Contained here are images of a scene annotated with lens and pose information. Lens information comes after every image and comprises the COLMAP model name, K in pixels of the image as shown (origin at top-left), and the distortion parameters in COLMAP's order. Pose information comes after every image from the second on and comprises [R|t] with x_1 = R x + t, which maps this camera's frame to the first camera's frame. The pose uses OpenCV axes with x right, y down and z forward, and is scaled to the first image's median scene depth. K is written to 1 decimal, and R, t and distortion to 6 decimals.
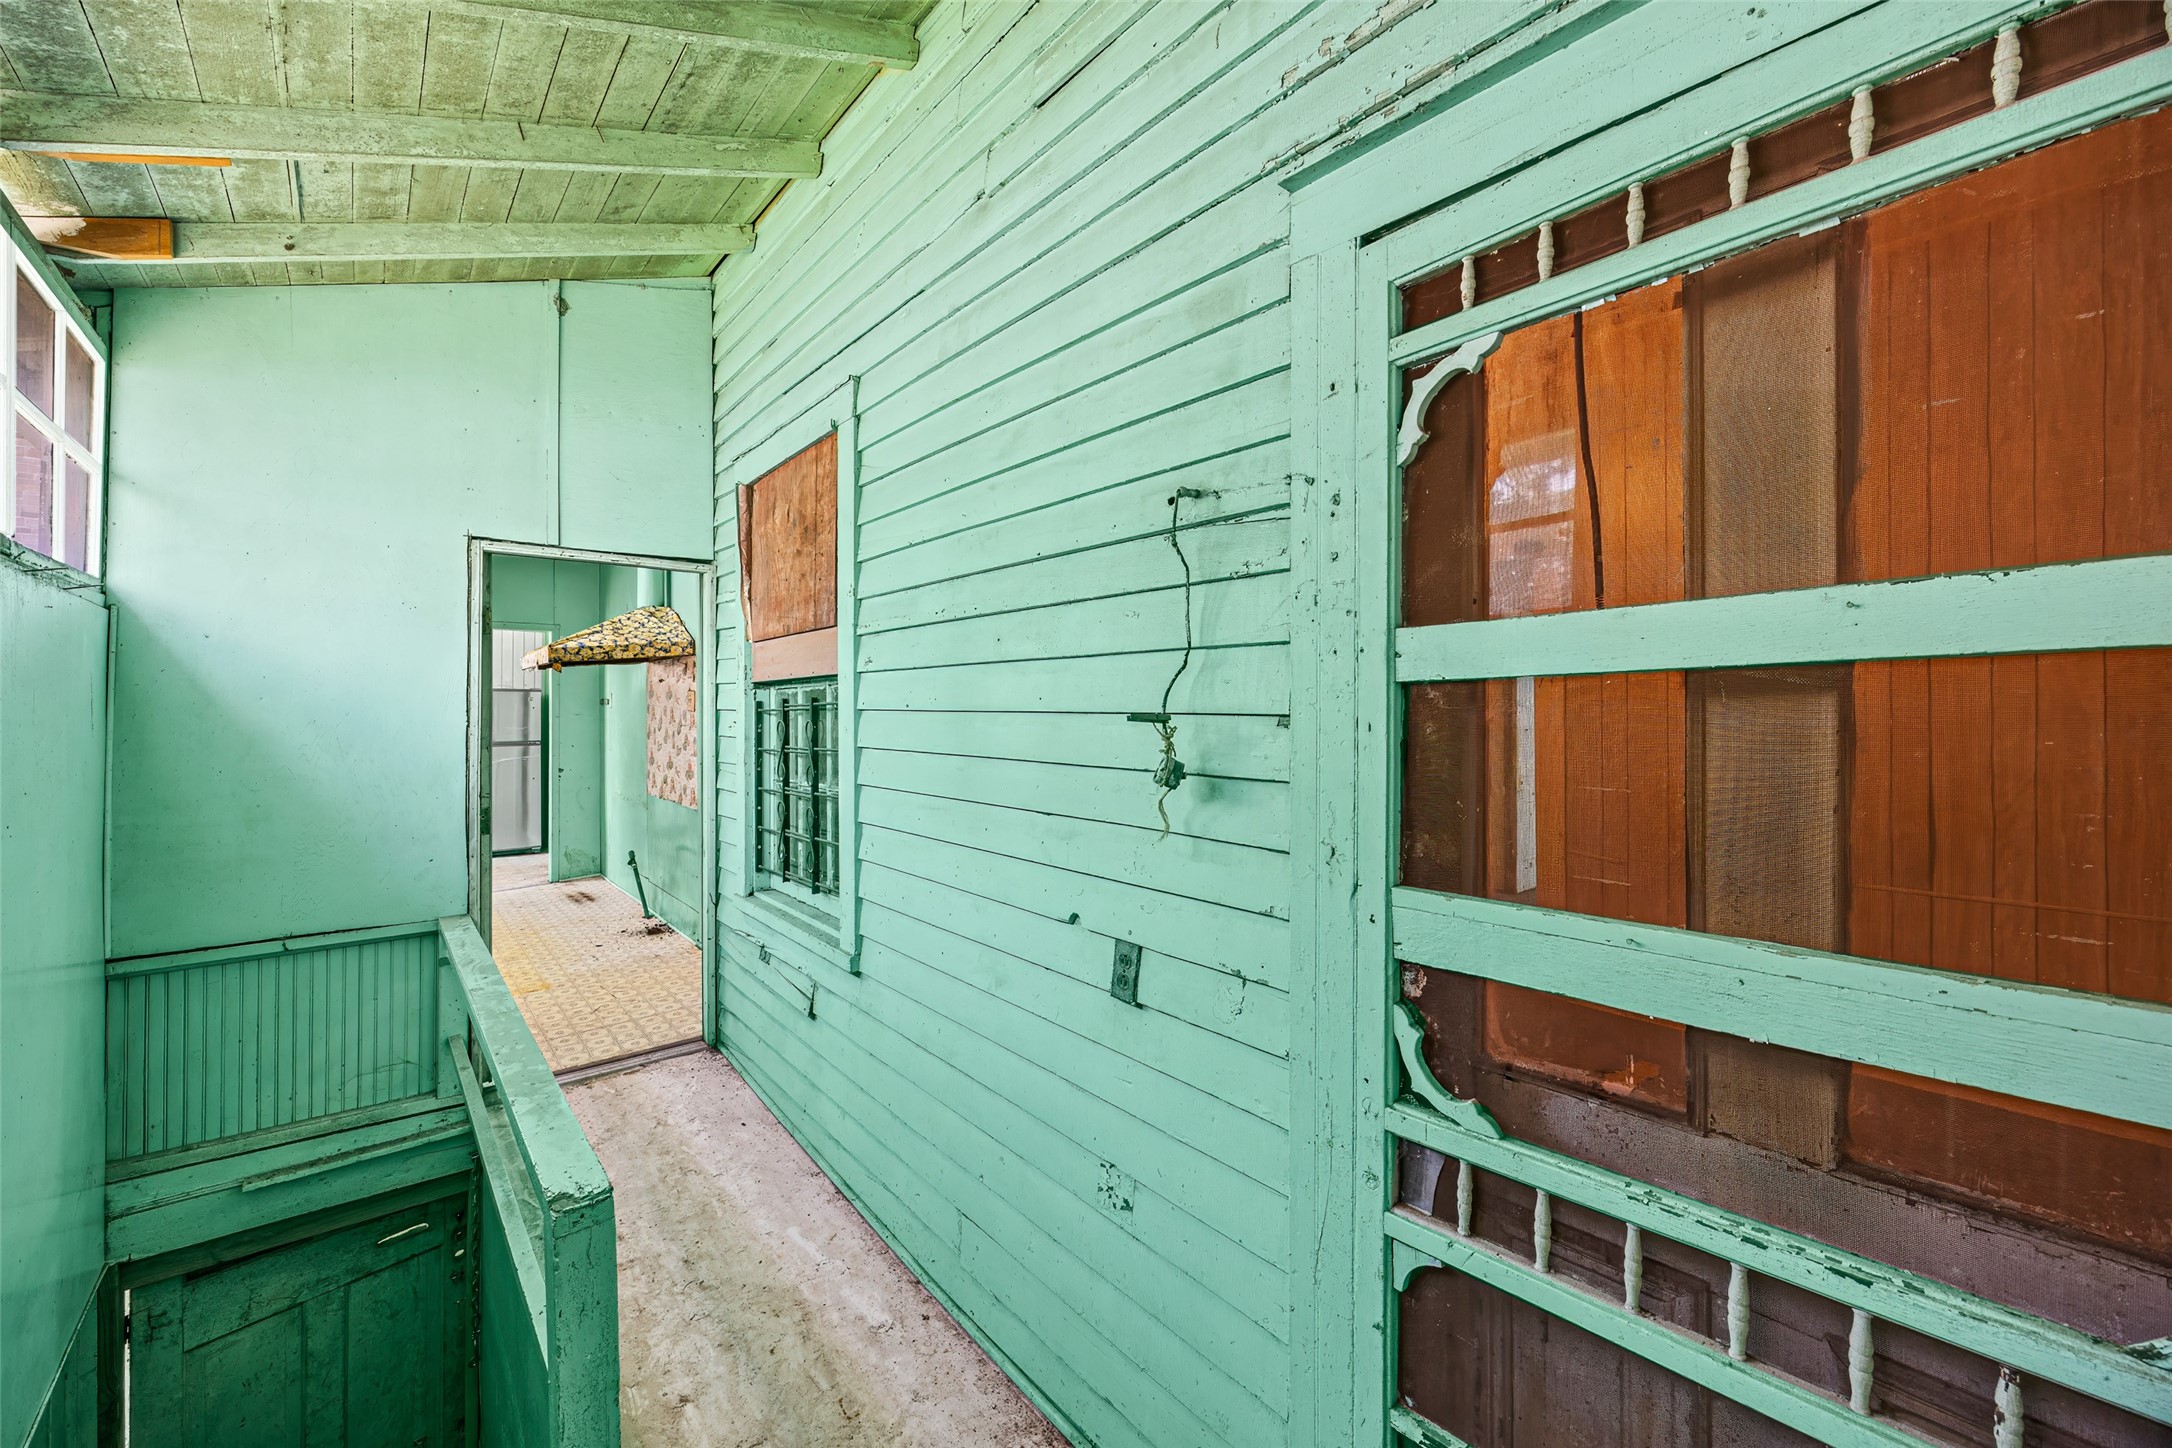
lens RADIAL K [[832.7, 0, 1076.2], [0, 832.7, 705.9], [0, 0, 1]] dist [-0.006887, 0.000653]
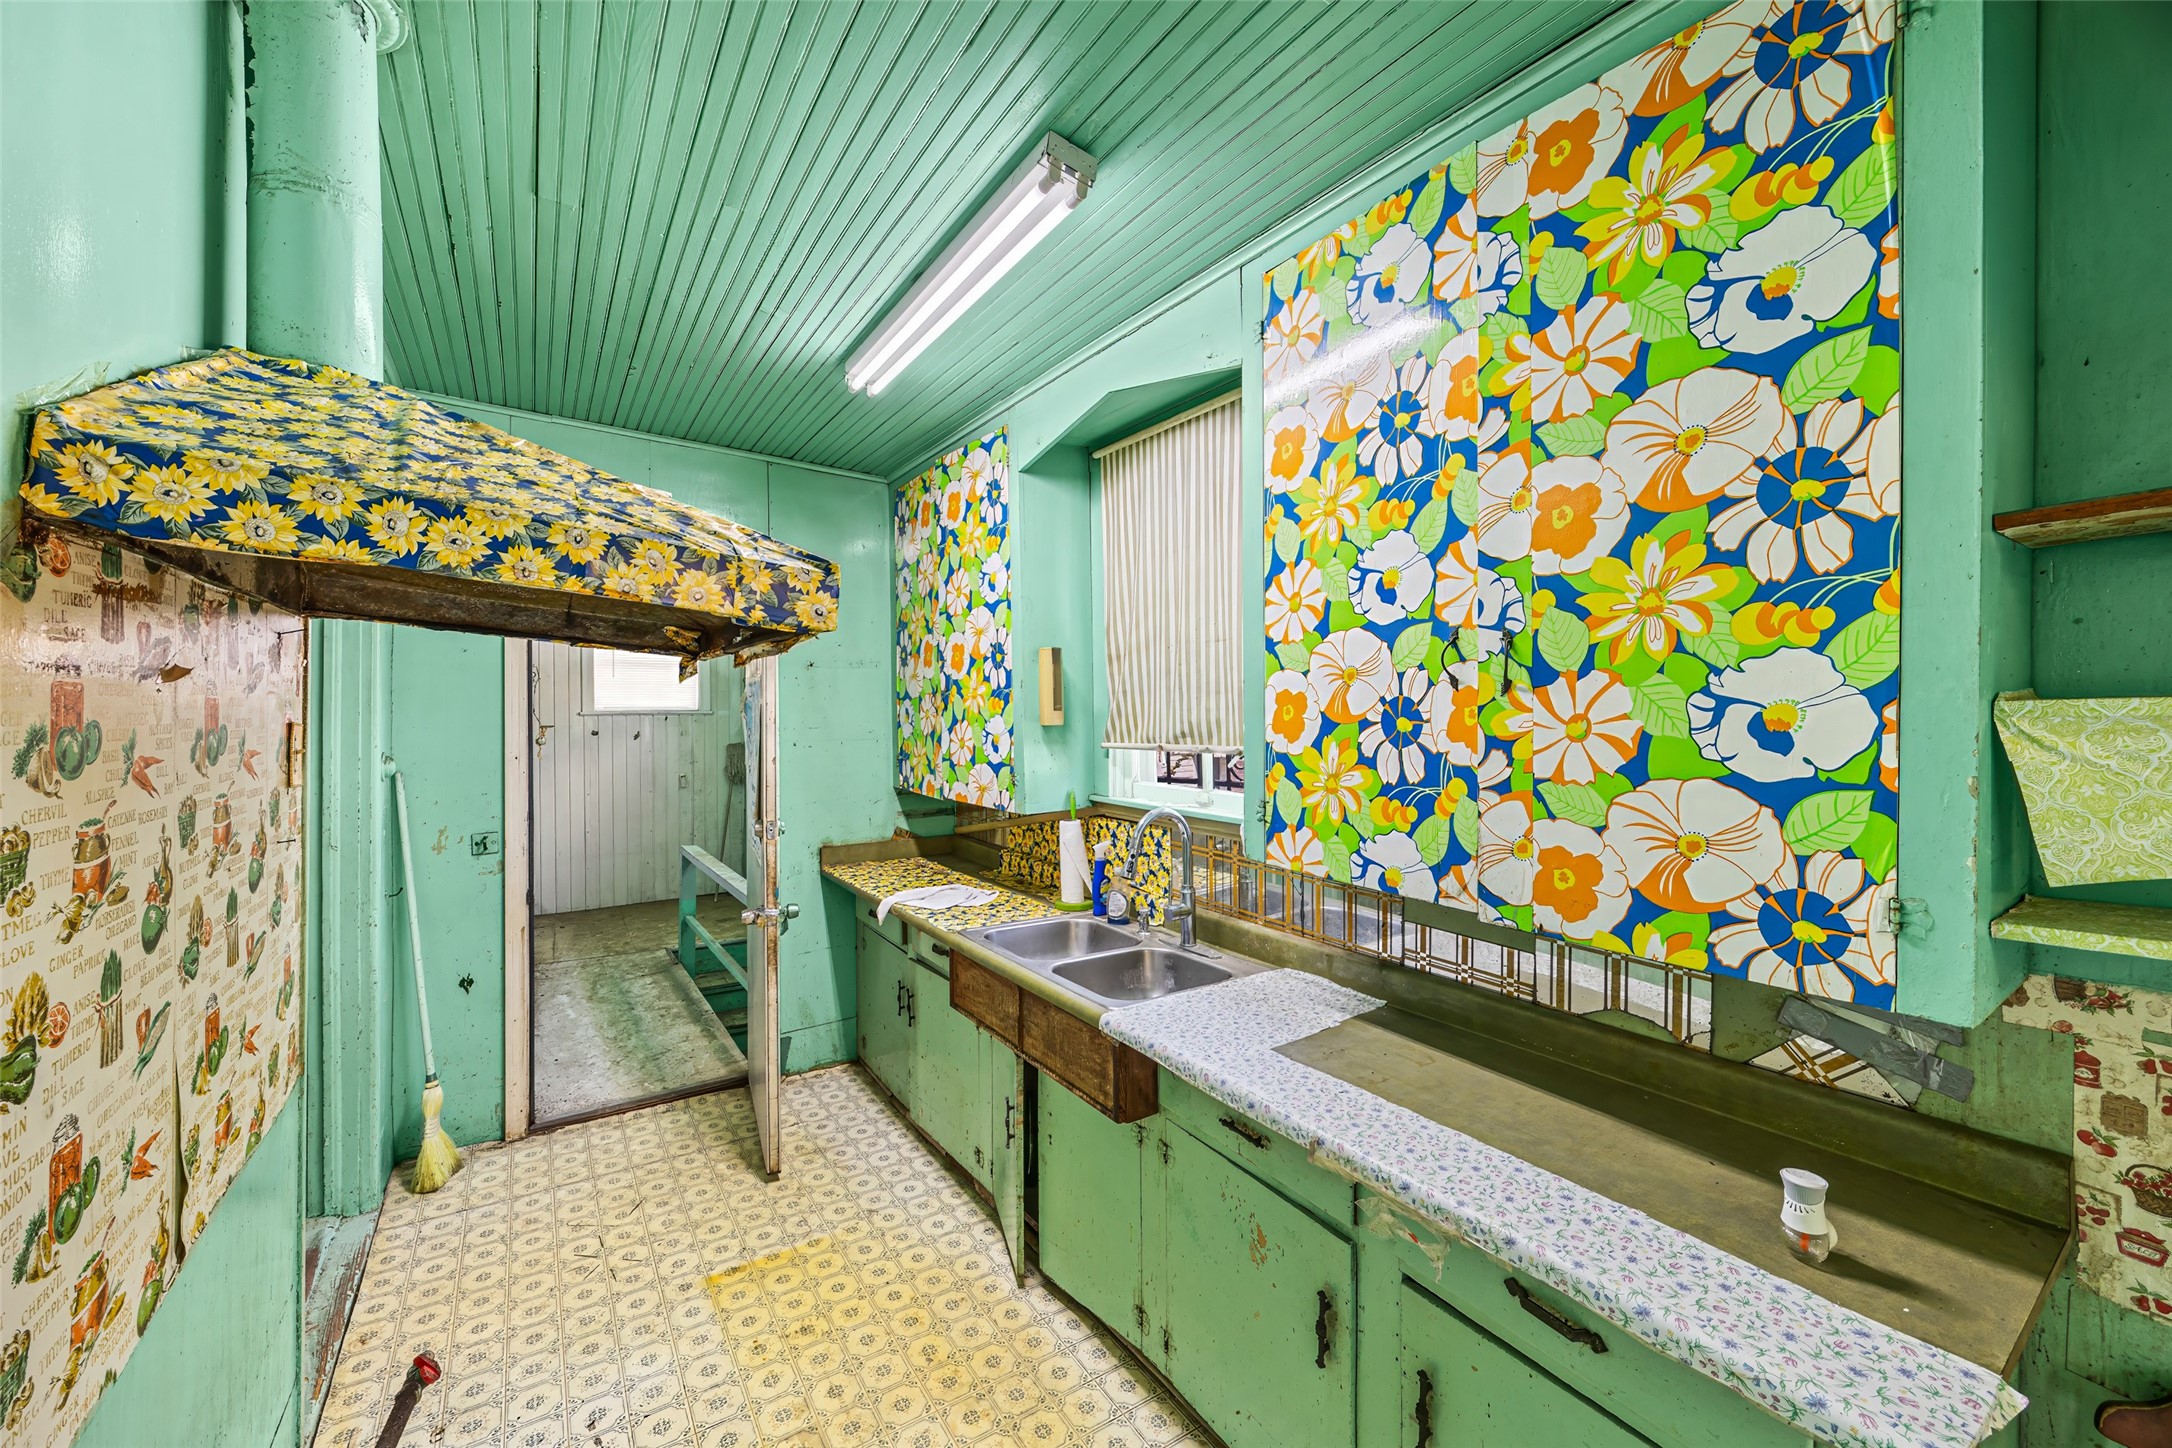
lens RADIAL K [[832.7, 0, 1093.1], [0, 832.7, 710.8], [0, 0, 1]] dist [-0.006887, 0.000653]
pose [[-0.993686, -0.002238, 0.112175, -1.362864], [-0.001571, 0.999981, 0.006032, -0.044421], [-0.112186, 0.005817, -0.993670, 2.170639]]
